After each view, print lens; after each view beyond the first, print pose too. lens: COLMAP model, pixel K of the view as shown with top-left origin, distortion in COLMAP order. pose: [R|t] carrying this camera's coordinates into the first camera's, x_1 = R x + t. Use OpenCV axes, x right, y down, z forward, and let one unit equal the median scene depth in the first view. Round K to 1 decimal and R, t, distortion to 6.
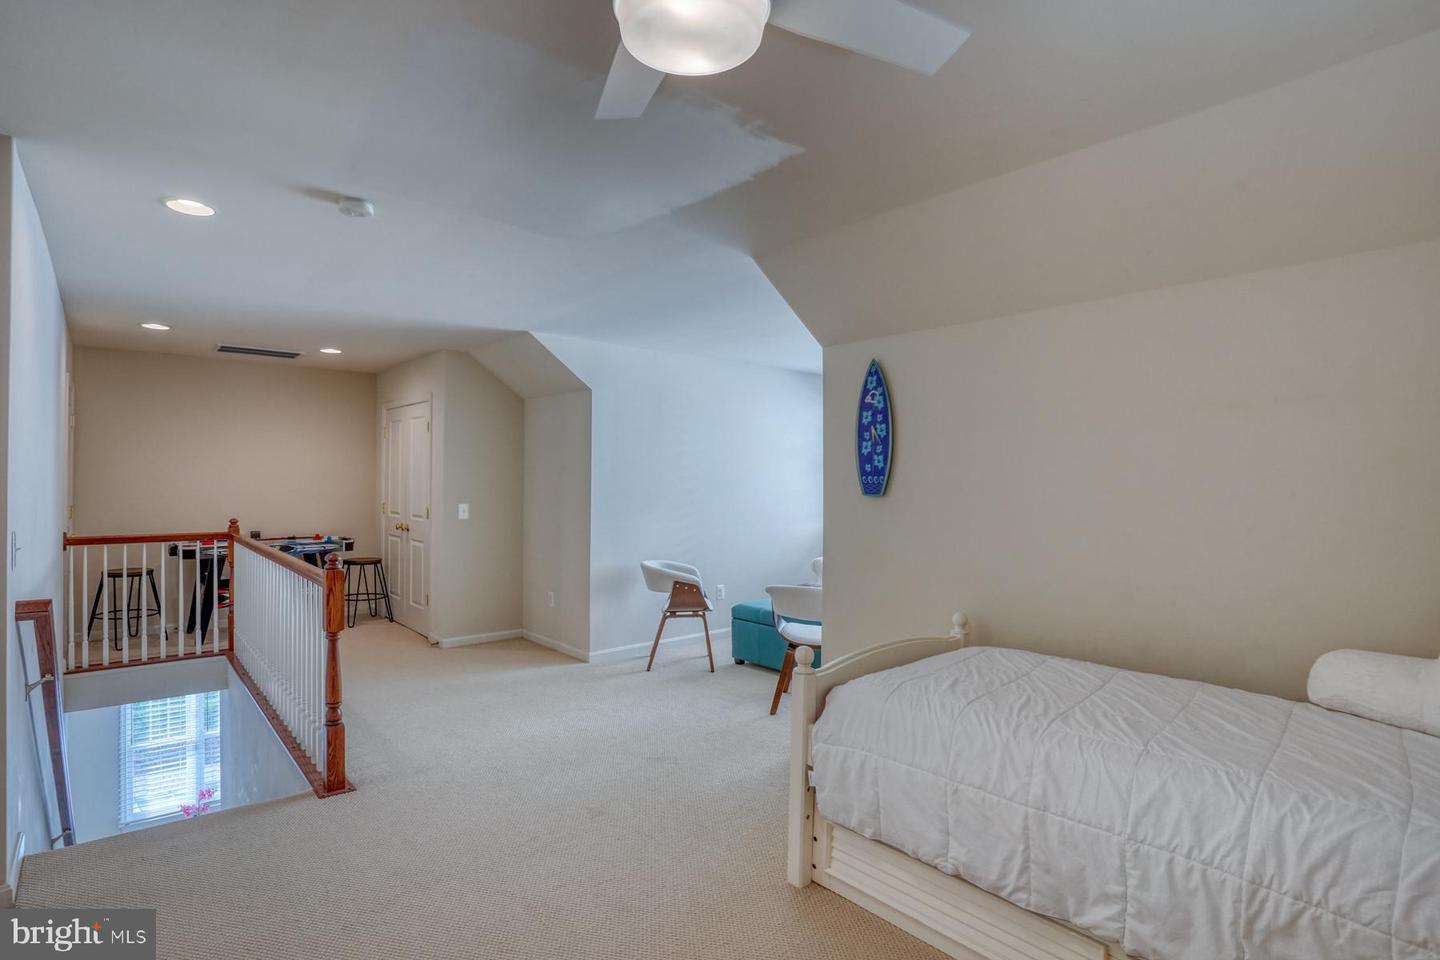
lens RADIAL K [[729.7, 0, 720.0], [0, 729.7, 480.0], [0, 0, 1]] dist [-0.085400, 0.043722]
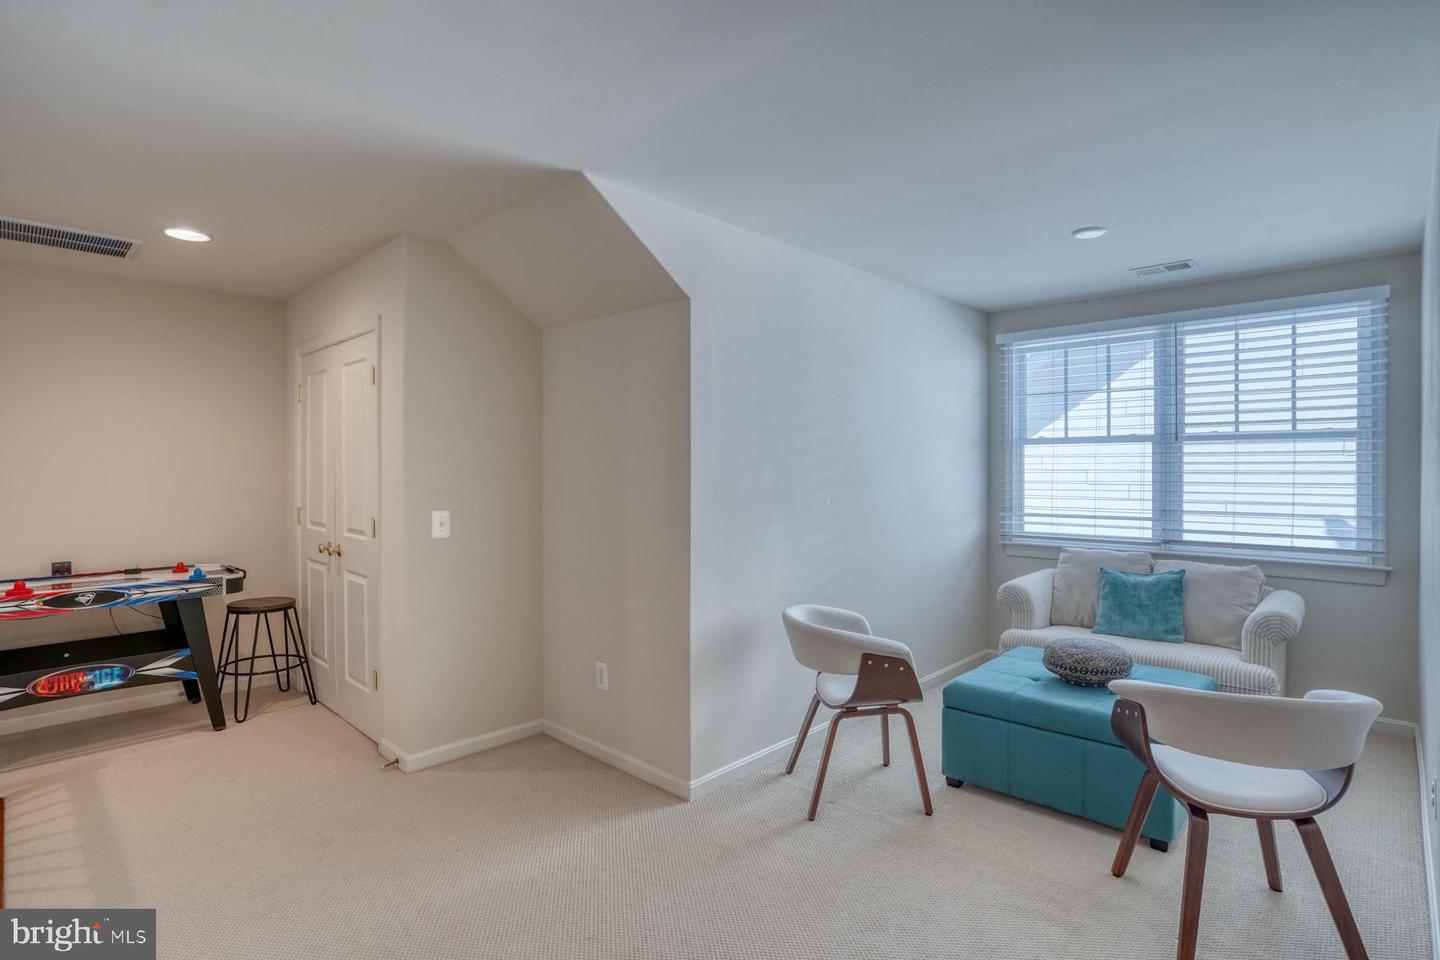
lens RADIAL K [[712.2, 0, 727.5], [0, 712.2, 469.0], [0, 0, 1]] dist [-0.051556, 0.013690]
pose [[0.996029, -0.011018, 0.088339, -0.176168], [0.010770, 0.999937, 0.003288, 0.000983], [-0.088370, -0.002323, 0.996085, 0.420698]]
